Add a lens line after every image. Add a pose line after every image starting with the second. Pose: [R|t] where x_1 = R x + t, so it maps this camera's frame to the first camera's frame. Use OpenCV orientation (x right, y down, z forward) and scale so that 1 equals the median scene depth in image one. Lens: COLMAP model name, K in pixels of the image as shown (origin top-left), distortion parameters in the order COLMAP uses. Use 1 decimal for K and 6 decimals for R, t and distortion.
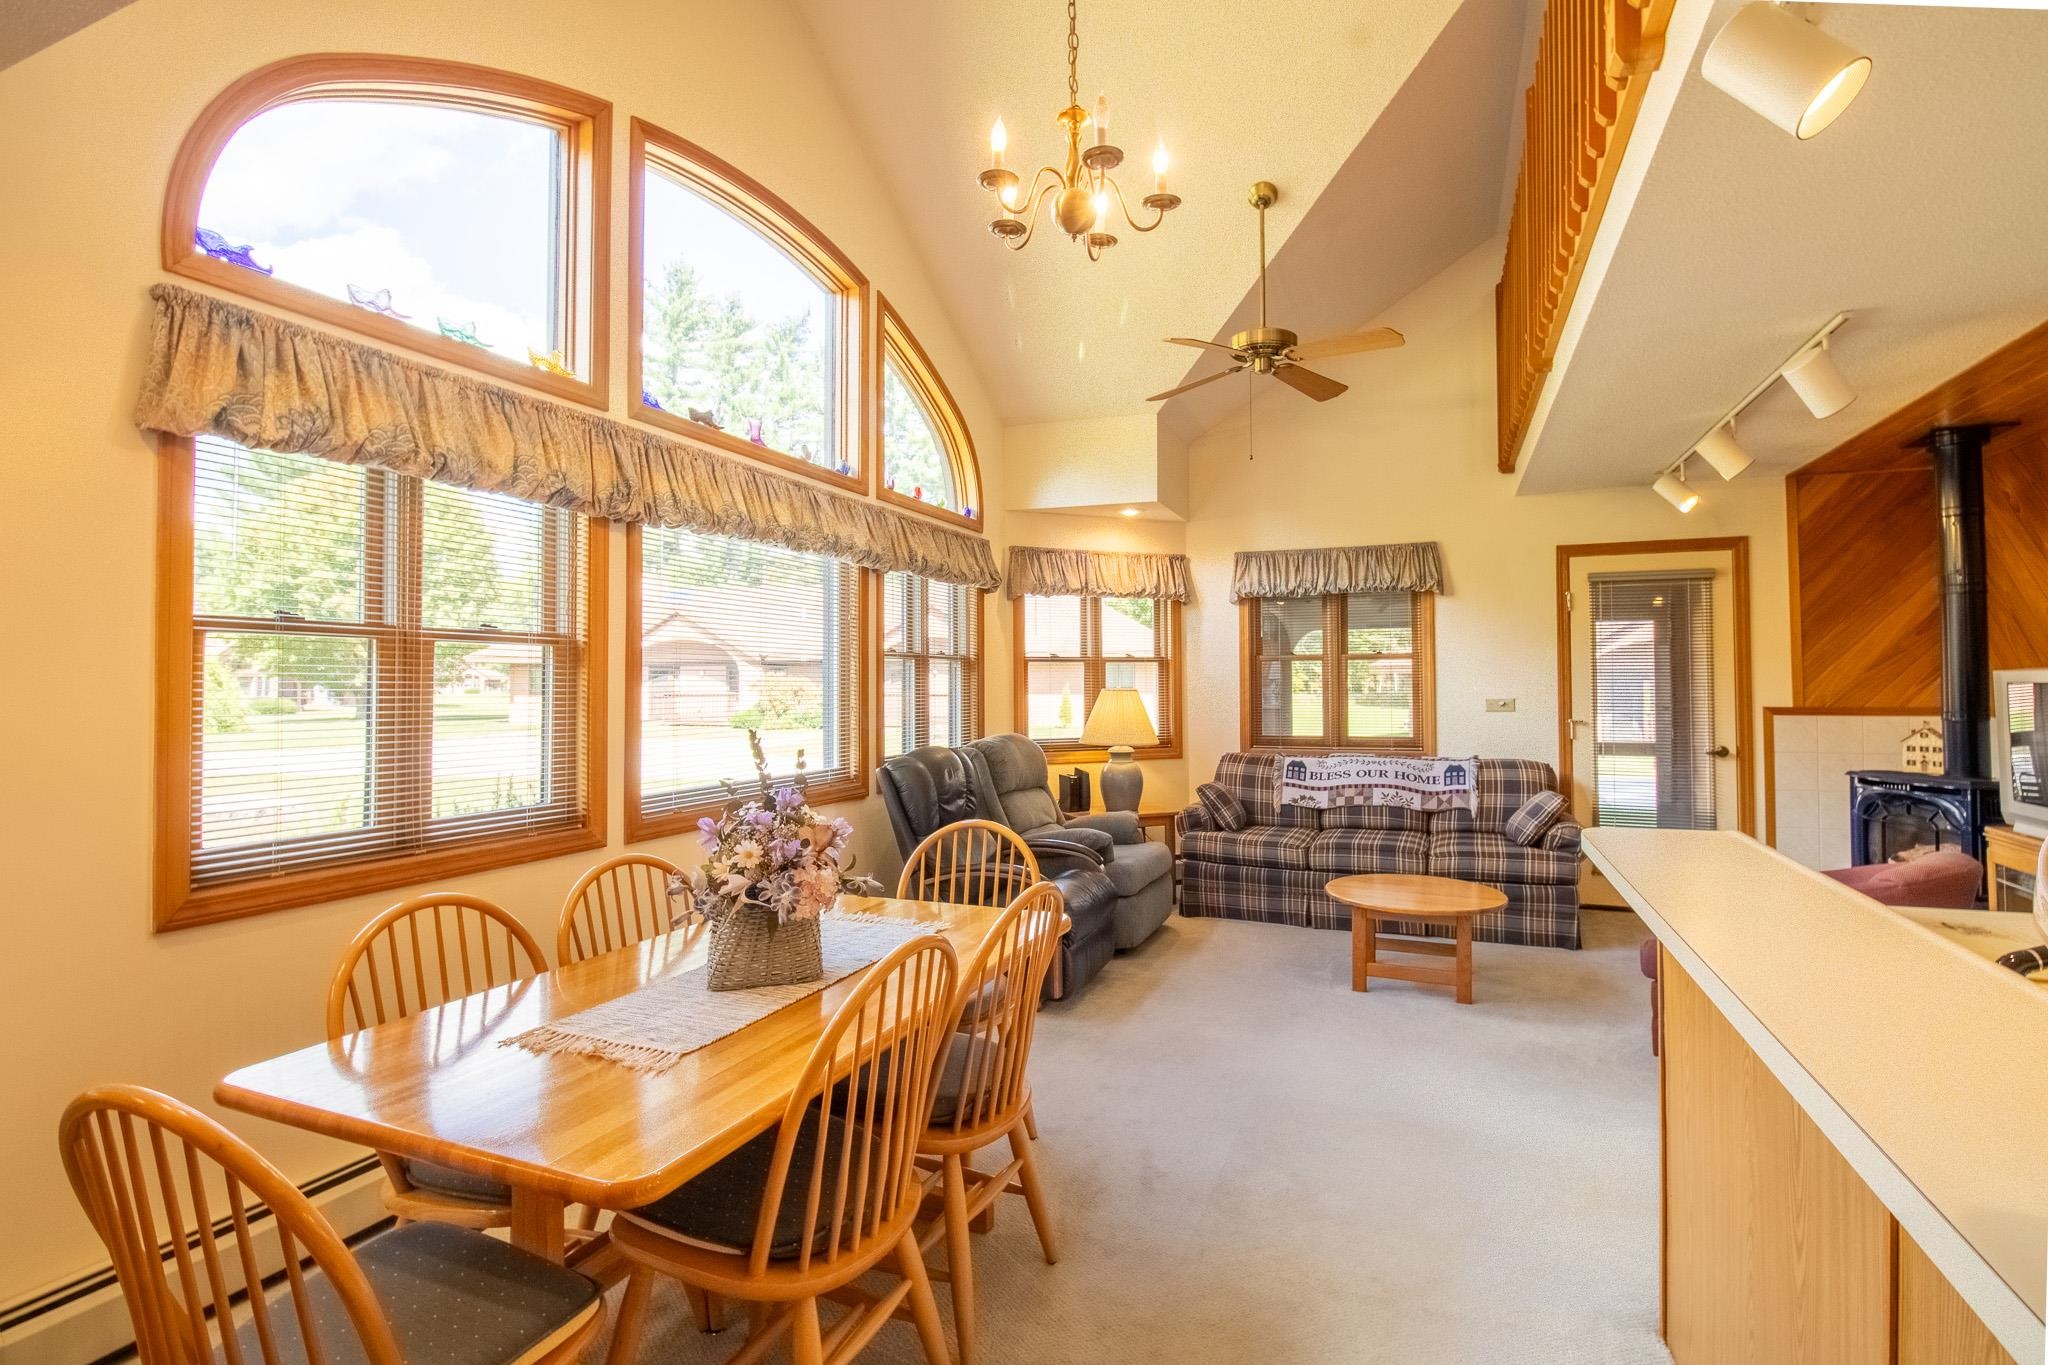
lens RADIAL K [[970.1, 0, 1052.4], [0, 970.1, 679.9], [0, 0, 1]] dist [-0.006168, -0.009667]
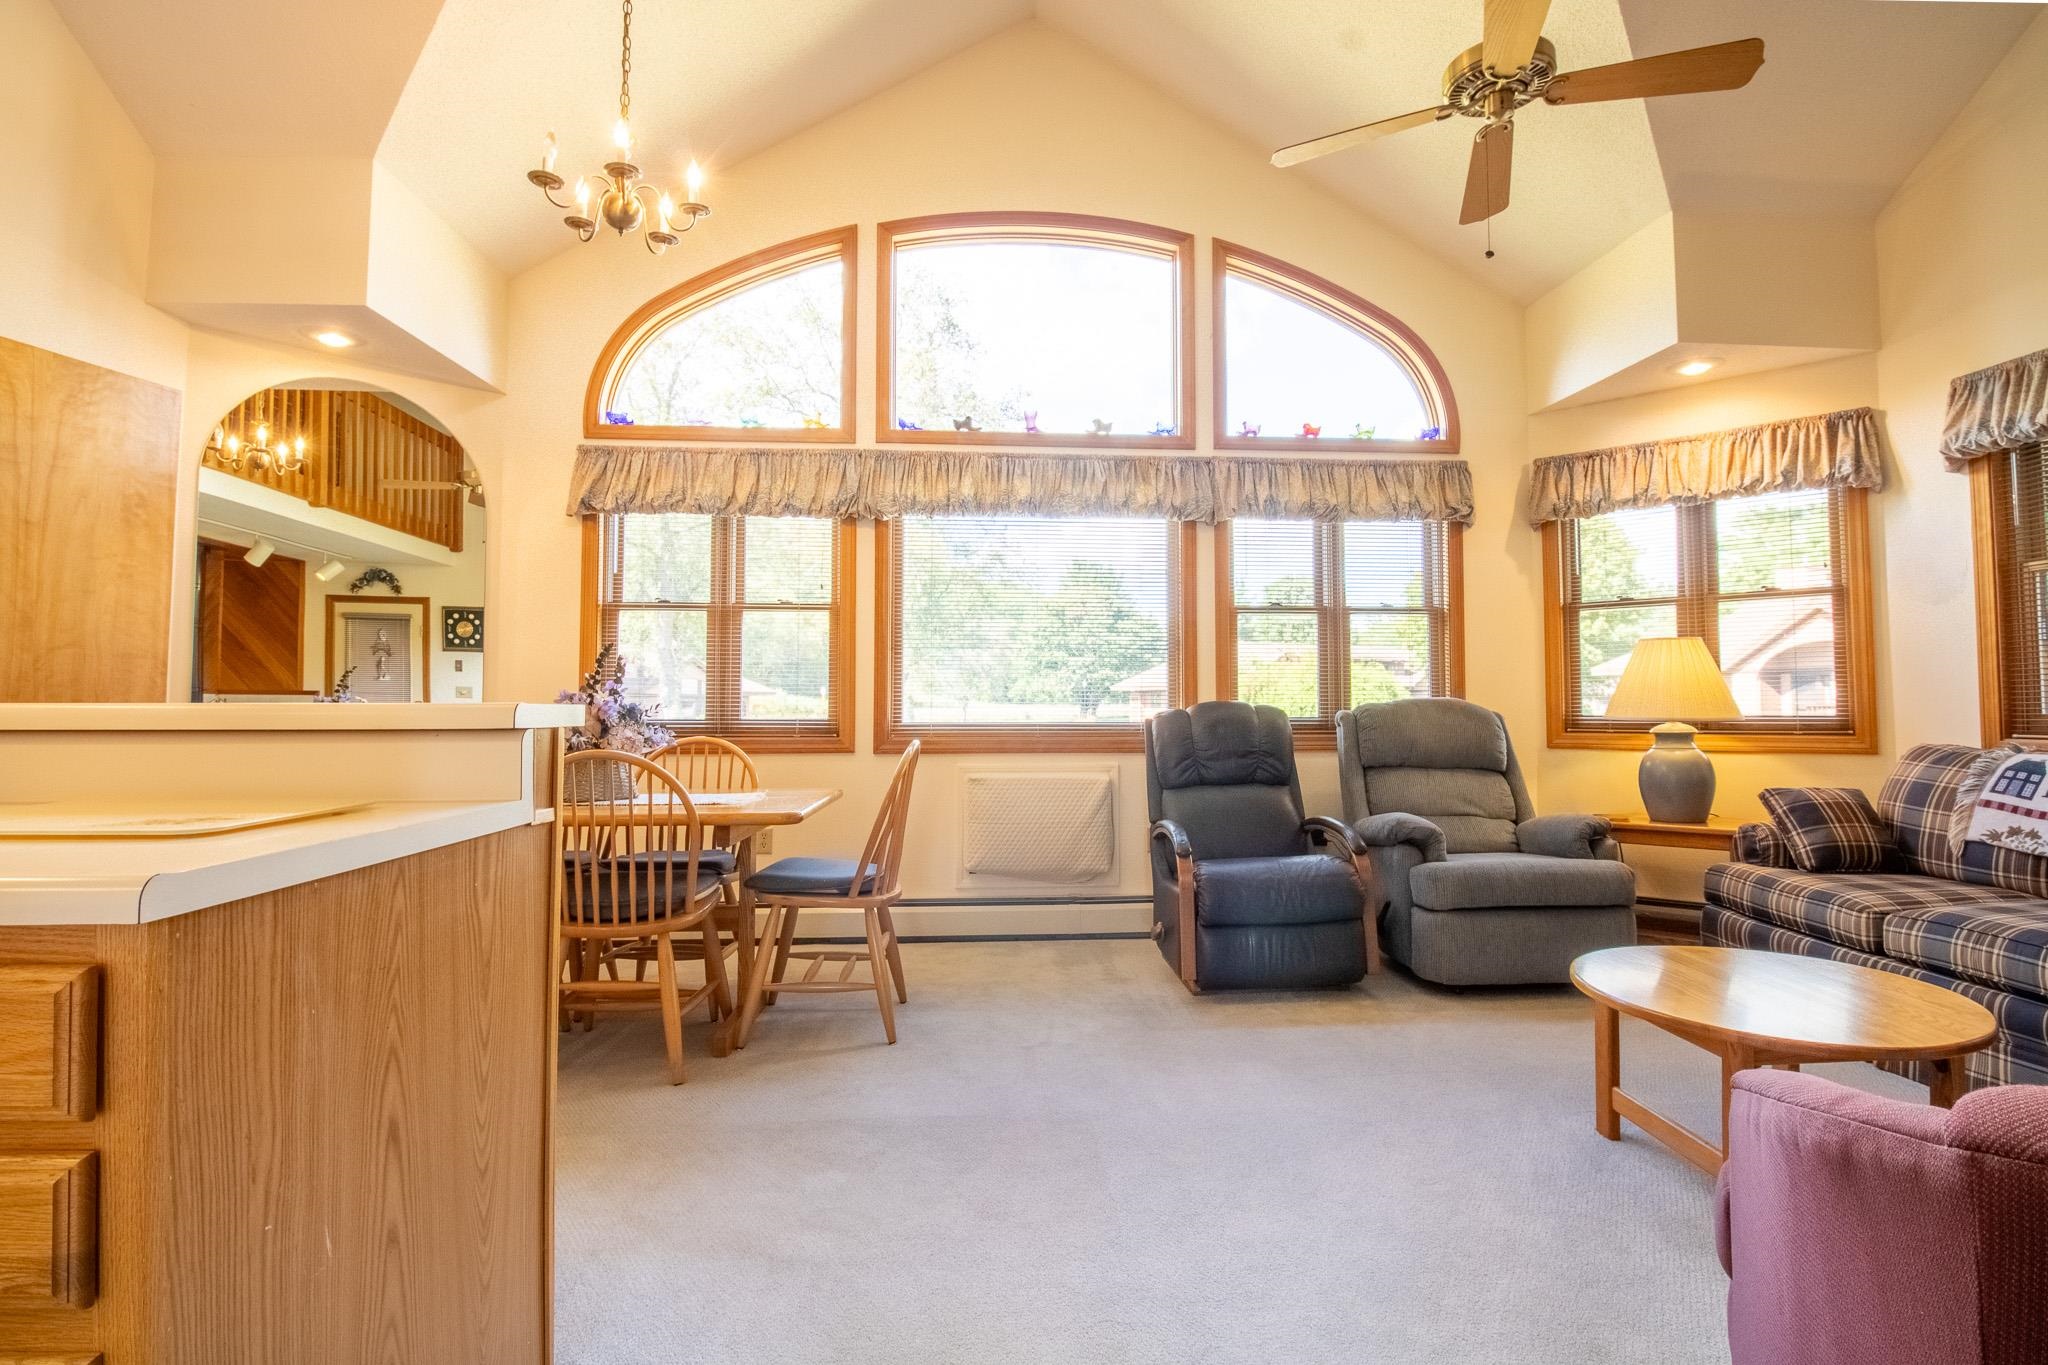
lens RADIAL K [[970.1, 0, 1066.8], [0, 970.1, 676.2], [0, 0, 1]] dist [-0.006168, -0.009667]
pose [[0.446416, -0.023732, -0.894511, 0.512497], [0.004426, 0.999695, -0.024313, 0.053822], [0.894815, 0.006895, 0.446385, 0.359329]]
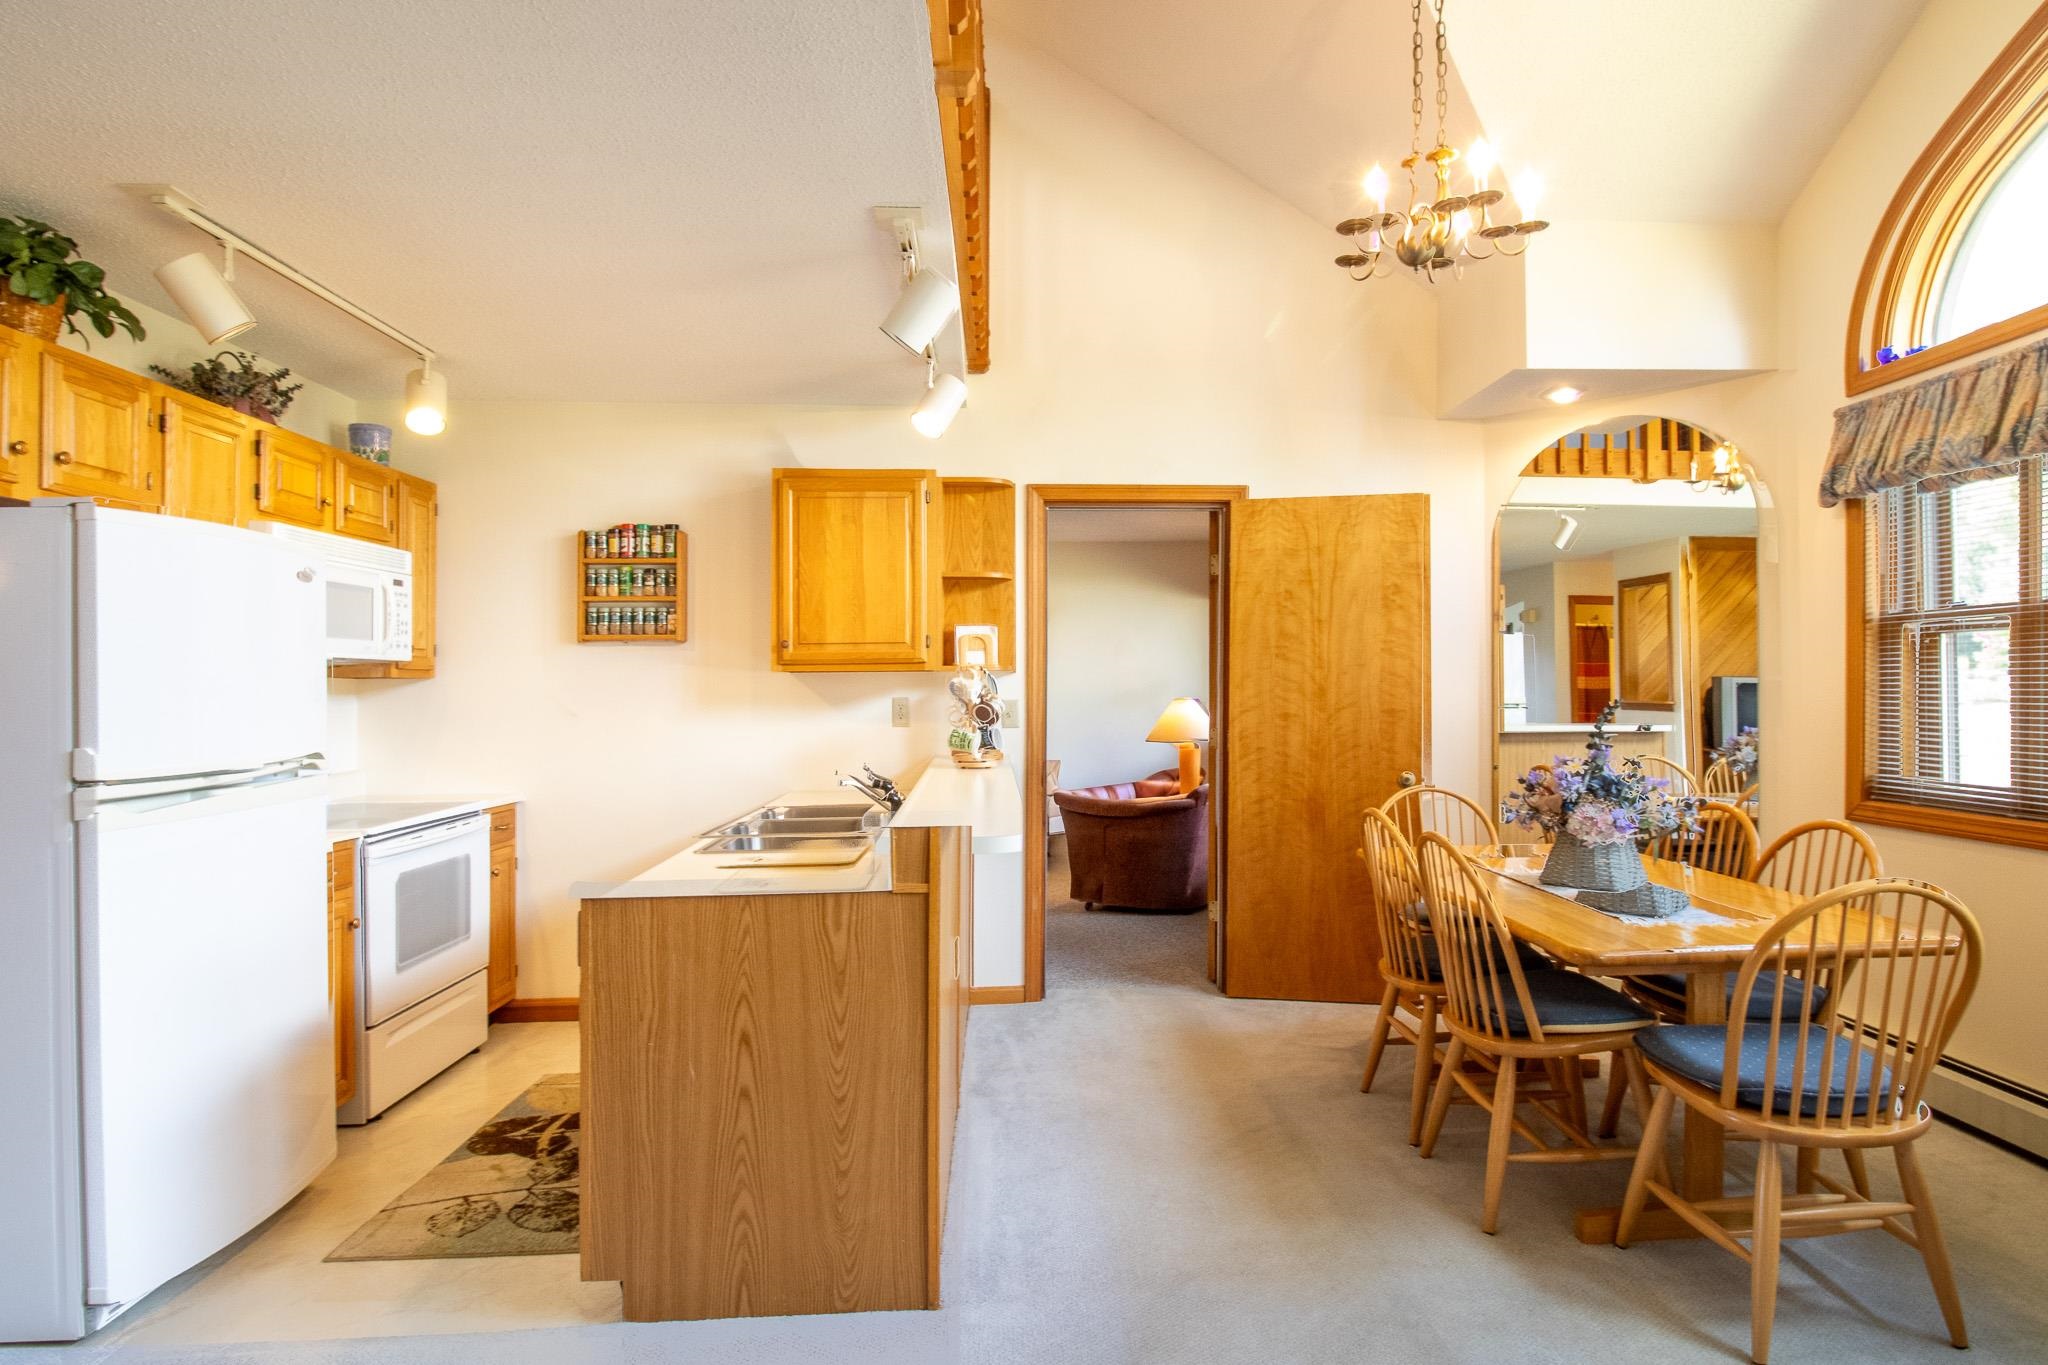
lens RADIAL K [[1103.7, 0, 1087.3], [0, 1103.7, 700.0], [0, 0, 1]] dist [0.004276, -0.009159]
pose [[-0.897463, 0.017200, -0.440754, 0.352856], [0.017079, 0.999845, 0.004241, 0.012667], [0.440759, -0.003721, -0.897618, 0.743188]]
